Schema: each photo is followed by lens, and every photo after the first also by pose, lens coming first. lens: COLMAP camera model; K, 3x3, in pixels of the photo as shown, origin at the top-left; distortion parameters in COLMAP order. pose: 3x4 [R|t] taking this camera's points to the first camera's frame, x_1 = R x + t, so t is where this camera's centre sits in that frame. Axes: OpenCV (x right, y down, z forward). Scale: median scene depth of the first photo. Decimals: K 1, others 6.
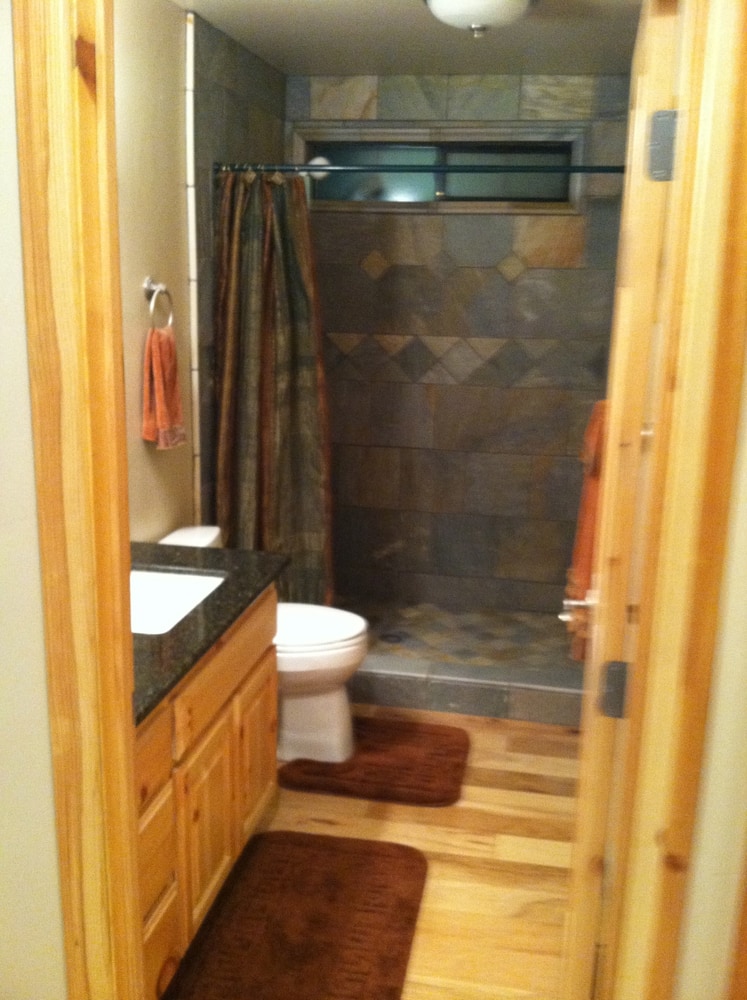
lens RADIAL K [[960.3, 0, 379.4], [0, 960.3, 489.8], [0, 0, 1]] dist [-0.023945, 0.000000]
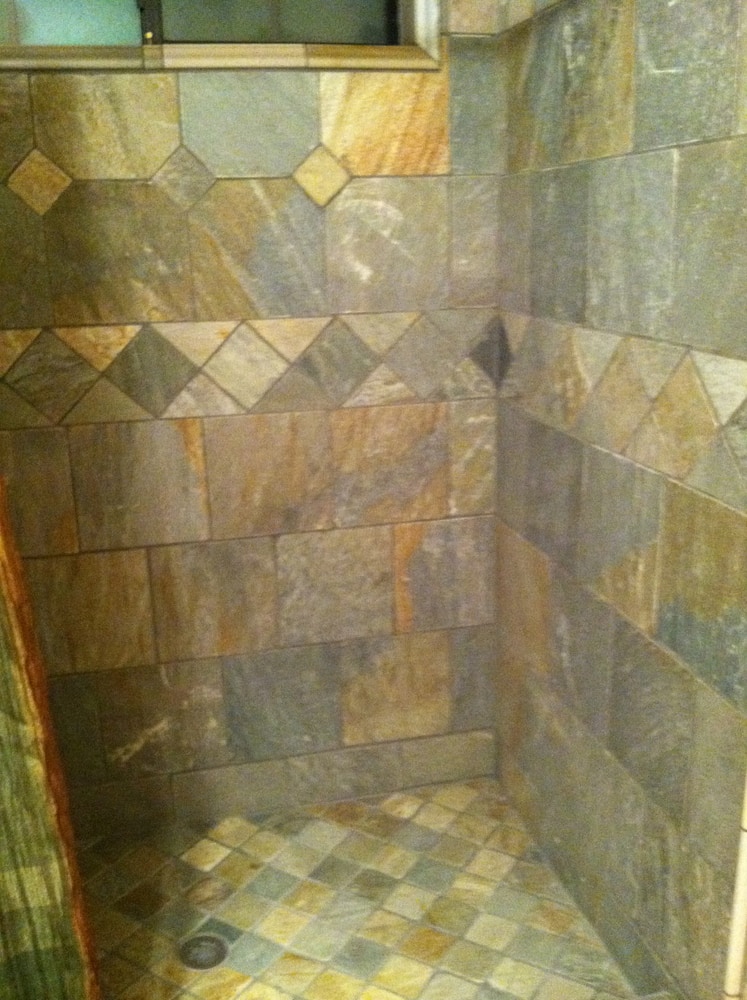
lens RADIAL K [[960.3, 0, 352.0], [0, 960.3, 494.9], [0, 0, 1]] dist [-0.023945, 0.000000]
pose [[0.922616, -0.147885, 0.356245, -0.053954], [0.121465, 0.987985, 0.095558, -0.109749], [-0.366097, -0.044892, 0.929493, 0.505168]]
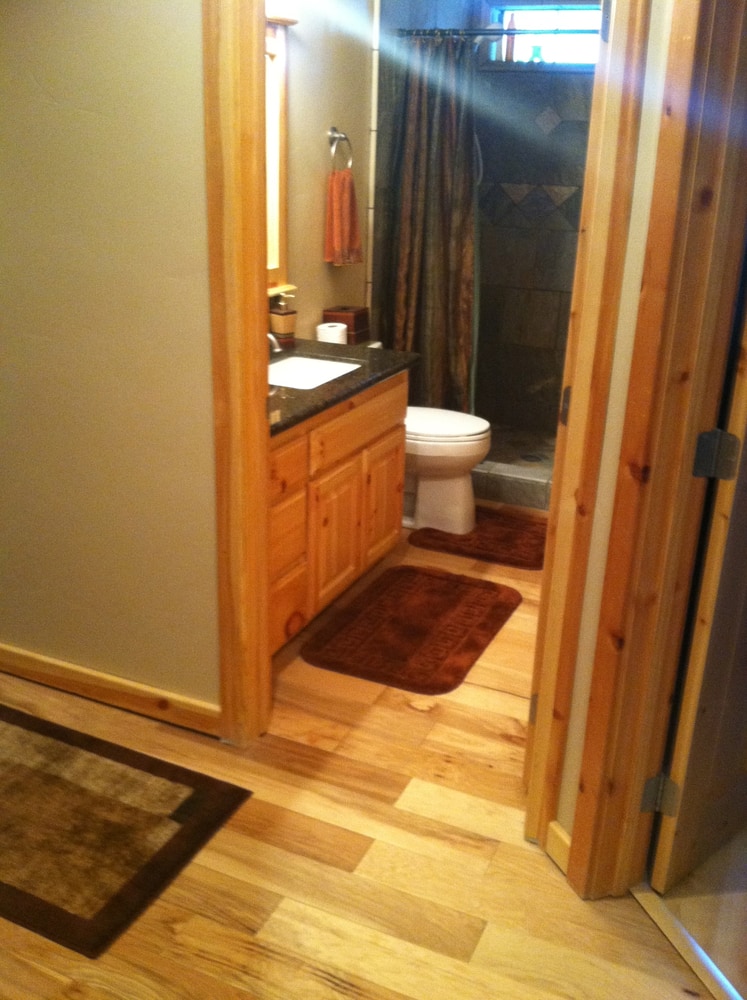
lens RADIAL K [[960.3, 0, 368.2], [0, 960.3, 509.0], [0, 0, 1]] dist [-0.023945, 0.000000]
pose [[0.969085, 0.092104, -0.228892, 0.085590], [-0.057783, 0.986633, 0.152370, 0.047784], [0.239866, -0.134433, 0.961453, -0.148256]]
